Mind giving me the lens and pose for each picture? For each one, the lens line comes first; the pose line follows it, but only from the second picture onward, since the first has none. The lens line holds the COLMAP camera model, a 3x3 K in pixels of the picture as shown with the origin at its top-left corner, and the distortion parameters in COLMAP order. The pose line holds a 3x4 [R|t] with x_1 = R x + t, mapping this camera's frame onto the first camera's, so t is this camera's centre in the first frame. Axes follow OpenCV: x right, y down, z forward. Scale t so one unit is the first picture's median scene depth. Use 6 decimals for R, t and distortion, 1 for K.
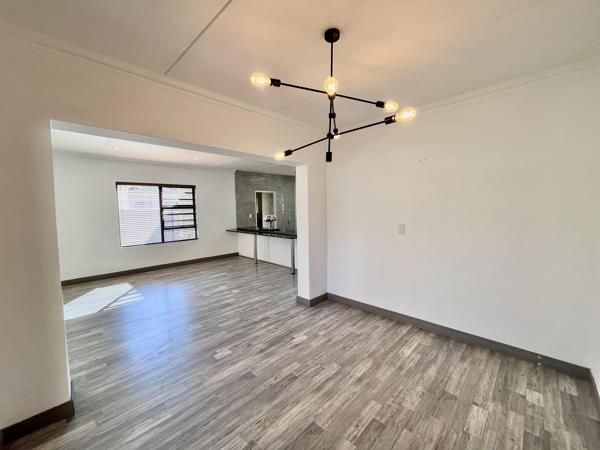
lens RADIAL K [[241.0, 0, 300.0], [0, 241.0, 225.0], [0, 0, 1]] dist [-0.000572, -0.000070]
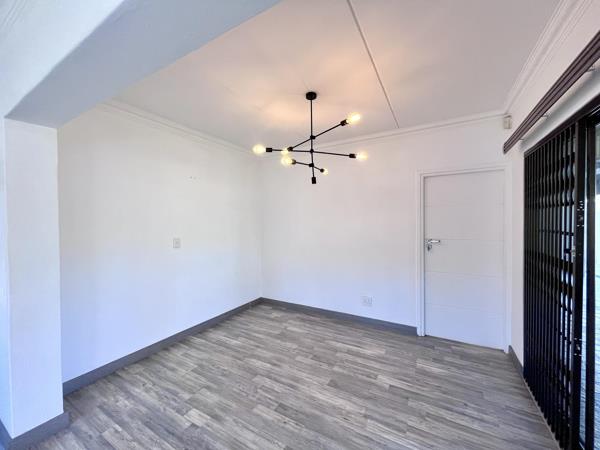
lens RADIAL K [[241.0, 0, 300.0], [0, 241.0, 225.0], [0, 0, 1]] dist [-0.000572, -0.000070]
pose [[-0.241215, -0.000321, 0.970472, -0.806447], [0.079887, 0.996600, 0.020186, -0.041909], [-0.967178, 0.082397, -0.240370, 0.971911]]
